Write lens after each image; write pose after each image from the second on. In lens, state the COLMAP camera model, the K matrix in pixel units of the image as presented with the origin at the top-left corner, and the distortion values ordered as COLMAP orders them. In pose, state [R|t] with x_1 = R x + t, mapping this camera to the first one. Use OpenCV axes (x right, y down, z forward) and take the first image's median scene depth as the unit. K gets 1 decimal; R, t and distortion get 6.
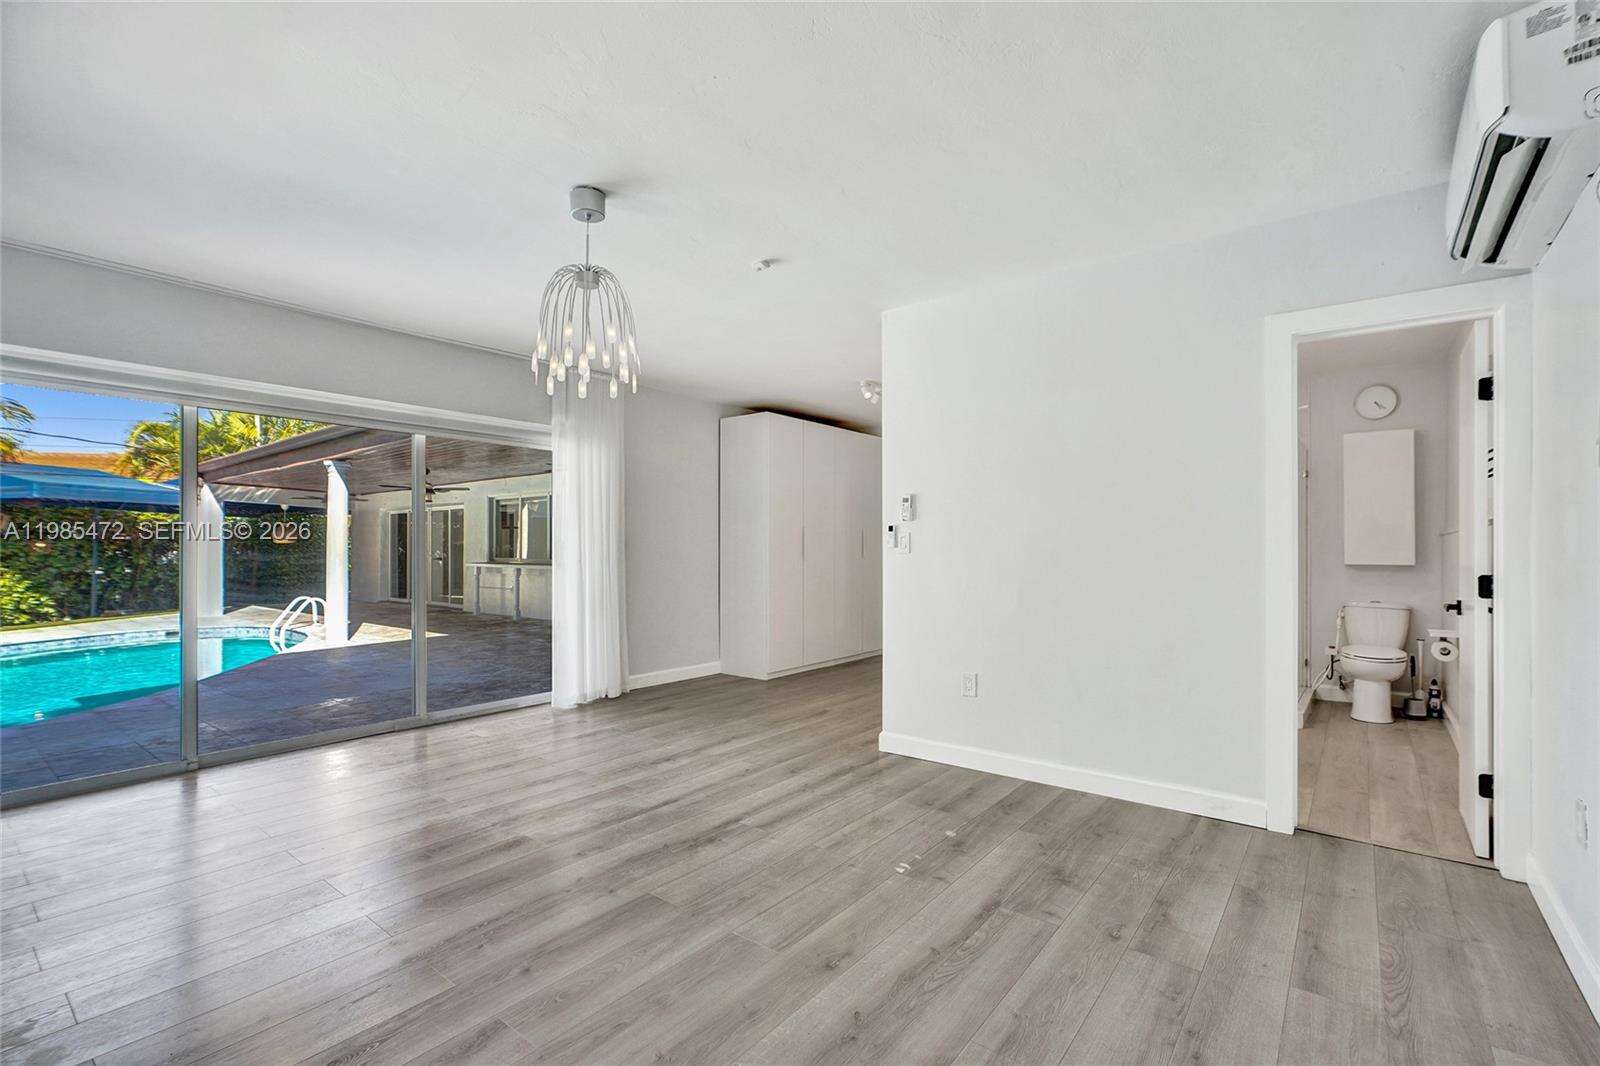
lens RADIAL K [[729.1, 0, 801.3], [0, 729.1, 529.7], [0, 0, 1]] dist [-0.009769, 0.004721]
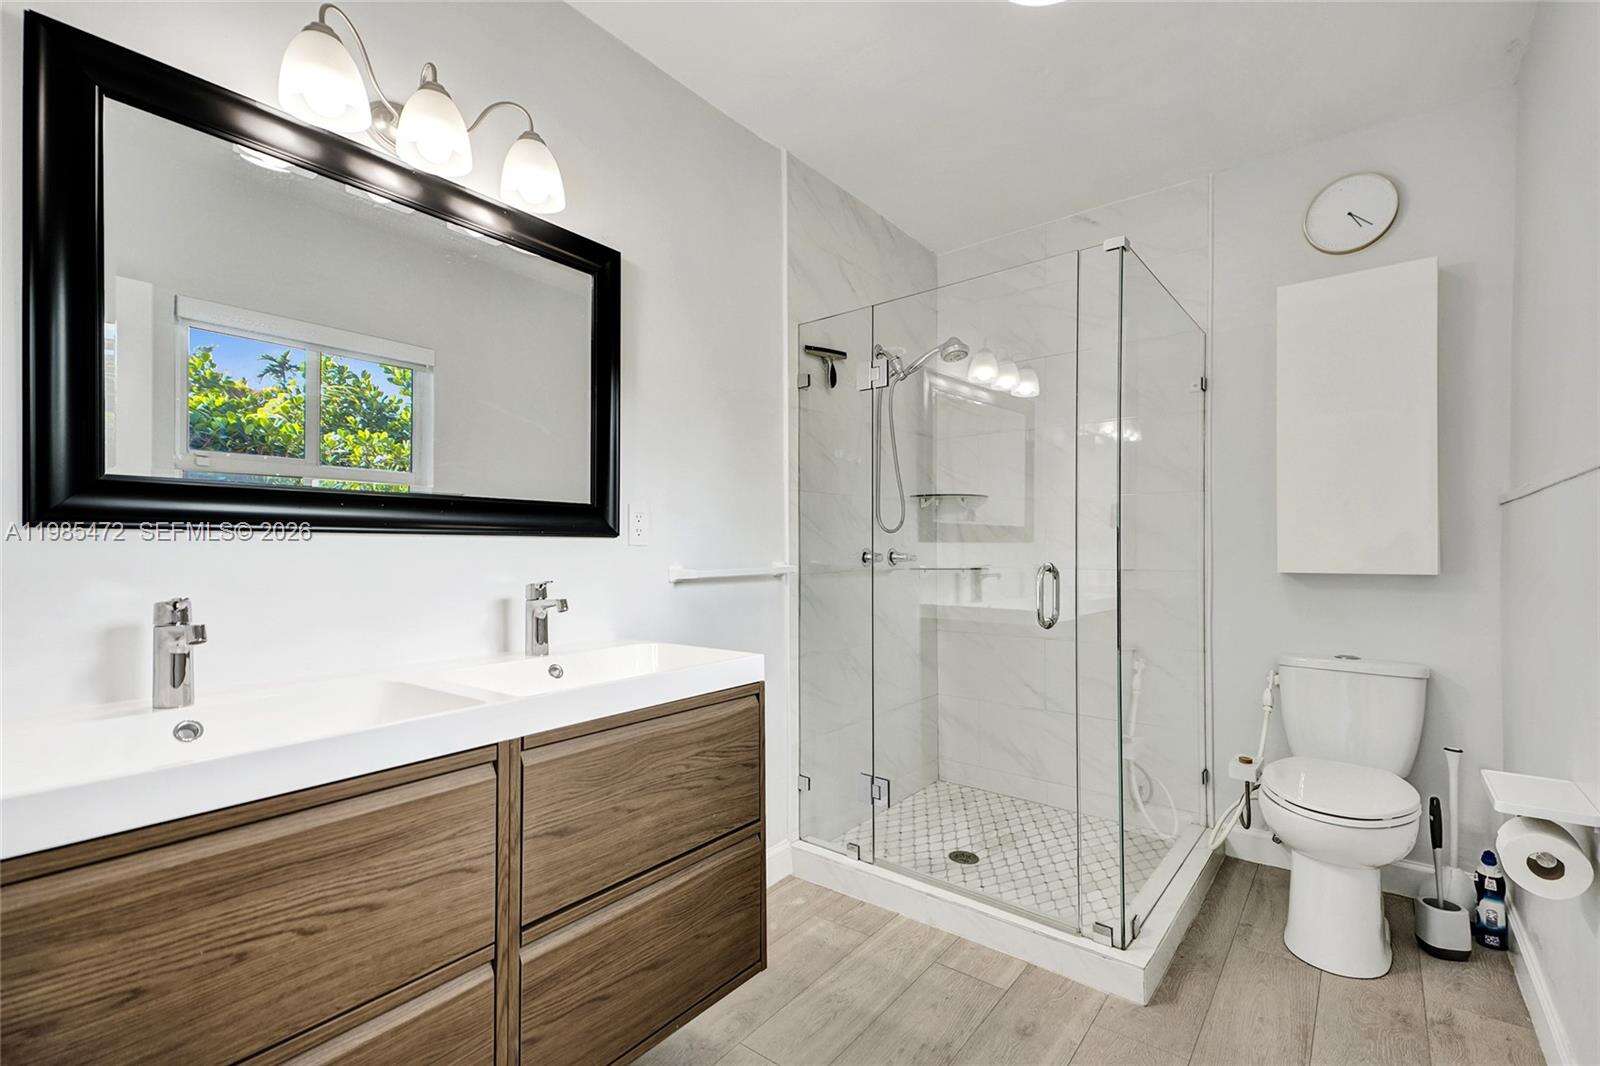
lens RADIAL K [[729.1, 0, 783.1], [0, 729.1, 536.1], [0, 0, 1]] dist [-0.009769, 0.004721]
pose [[0.999550, 0.002129, -0.029908, 0.483414], [-0.002134, 0.999998, -0.000122, 0.027180], [0.029908, 0.000186, 0.999553, 0.576130]]
